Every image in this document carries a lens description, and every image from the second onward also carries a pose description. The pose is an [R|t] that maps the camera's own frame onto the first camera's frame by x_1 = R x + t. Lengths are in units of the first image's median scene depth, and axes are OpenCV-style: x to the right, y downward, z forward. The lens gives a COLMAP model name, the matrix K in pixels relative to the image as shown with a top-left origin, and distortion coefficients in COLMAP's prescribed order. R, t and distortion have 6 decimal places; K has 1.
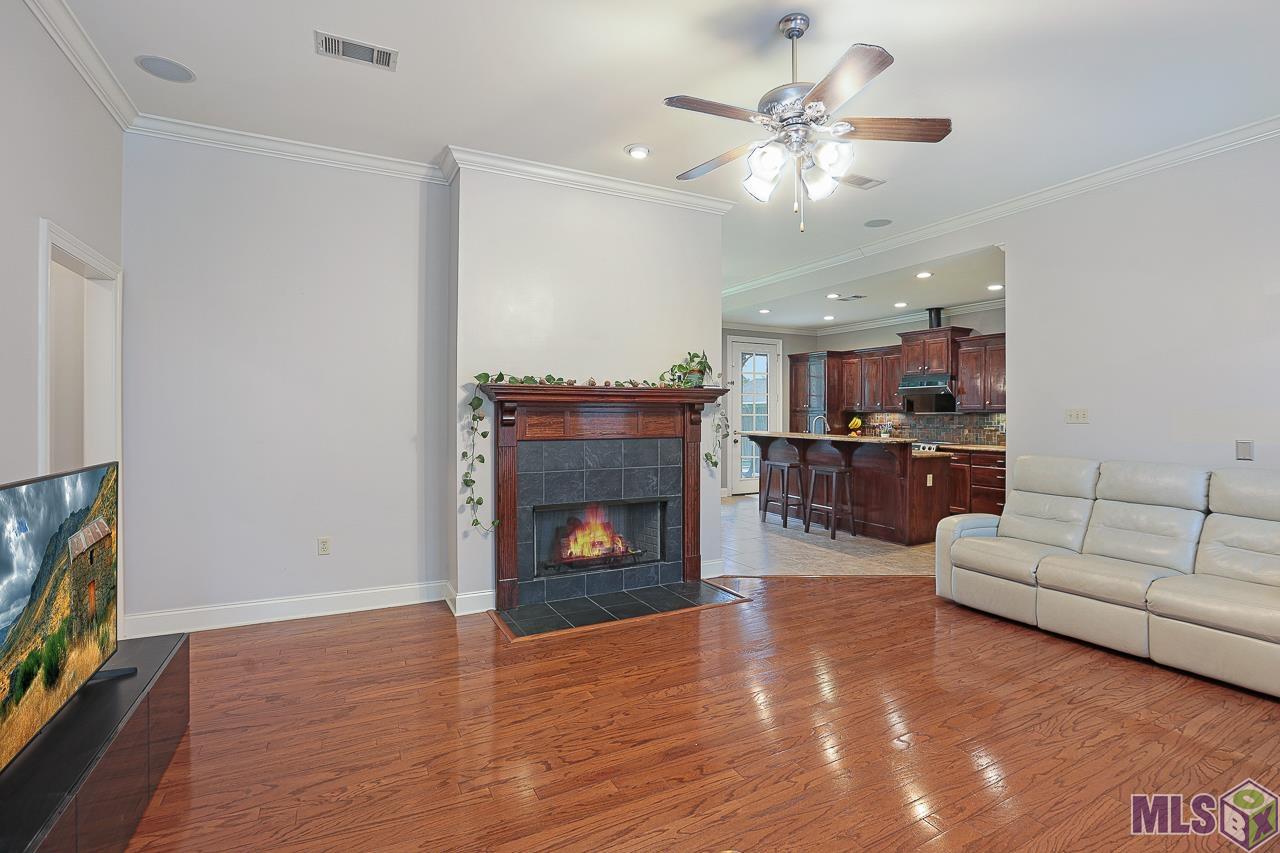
lens RADIAL K [[594.4, 0, 642.7], [0, 594.4, 415.1], [0, 0, 1]] dist [-0.041399, 0.011250]
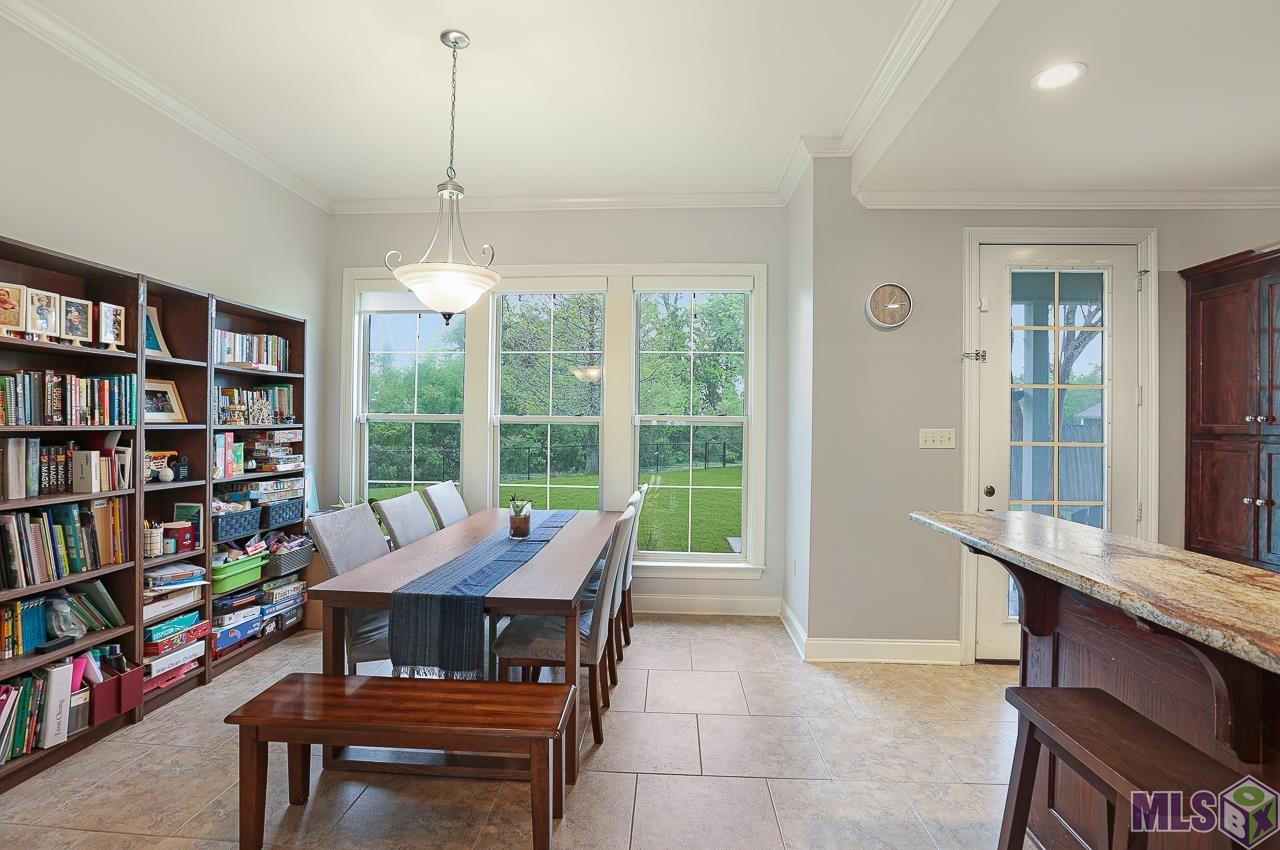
lens RADIAL K [[586.4, 0, 653.5], [0, 586.4, 423.8], [0, 0, 1]] dist [-0.041317, 0.018022]
pose [[0.867945, 0.003305, -0.496650, 0.170512], [-0.008245, 0.999936, -0.007755, -0.009107], [0.496592, 0.010826, 0.867916, 0.658697]]
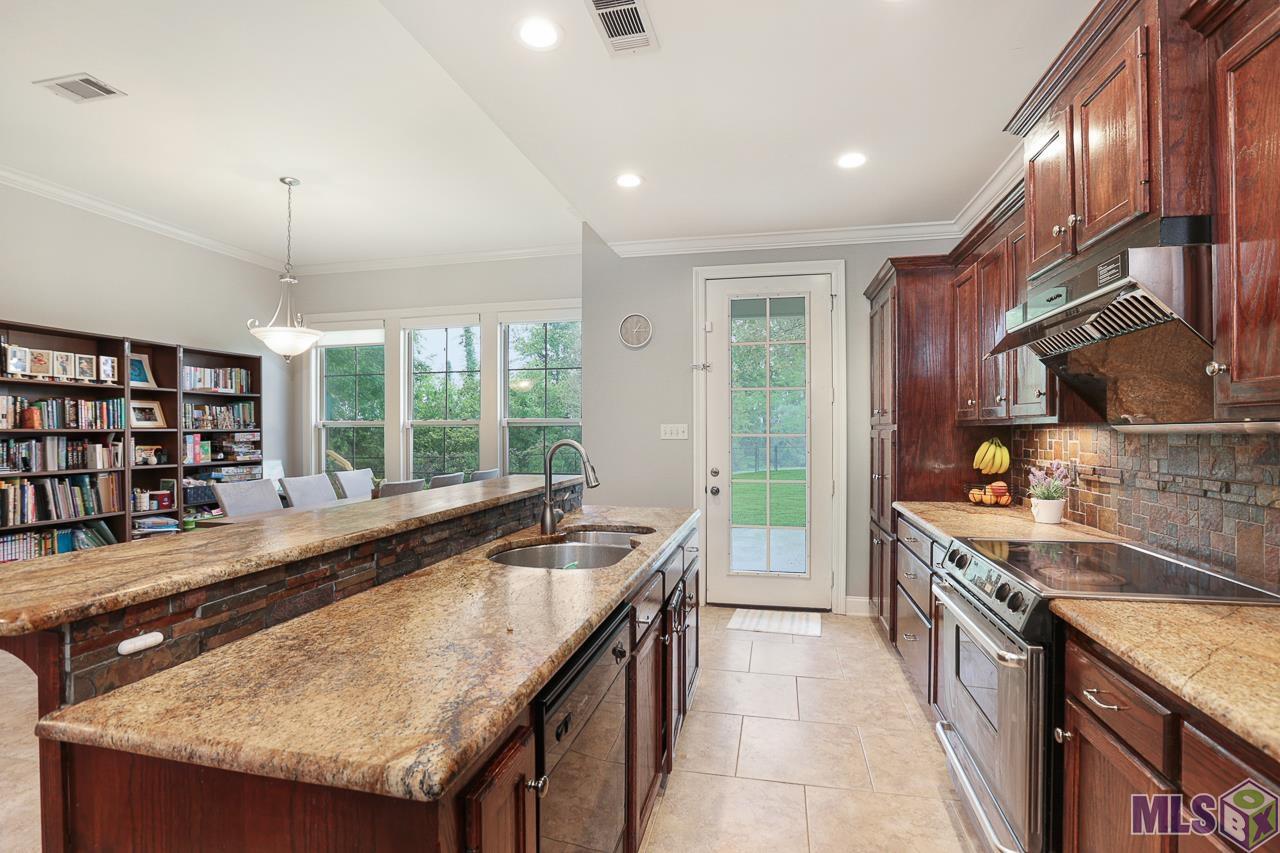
lens RADIAL K [[600.7, 0, 654.5], [0, 600.7, 433.5], [0, 0, 1]] dist [-0.046152, 0.028220]
pose [[0.779024, -0.005302, -0.626972, 0.460461], [0.004913, 0.999985, -0.002352, -0.001071], [0.626975, -0.001248, 0.779038, 0.674809]]
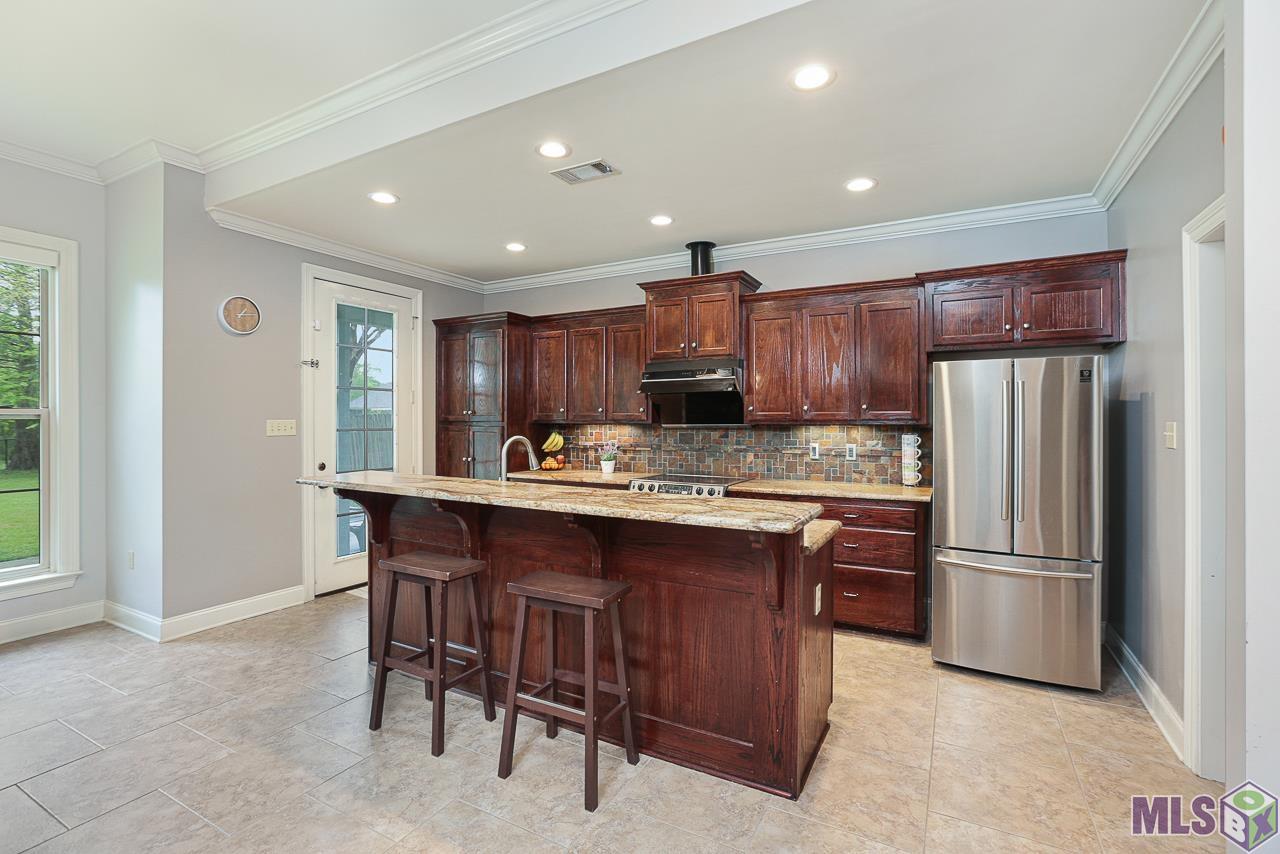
lens RADIAL K [[594.4, 0, 642.7], [0, 594.4, 415.6], [0, 0, 1]] dist [-0.041399, 0.011250]
pose [[0.827522, -0.000340, 0.561433, 0.115945], [0.005573, 0.999956, -0.007609, -0.008450], [-0.561405, 0.009426, 0.827487, 0.516052]]
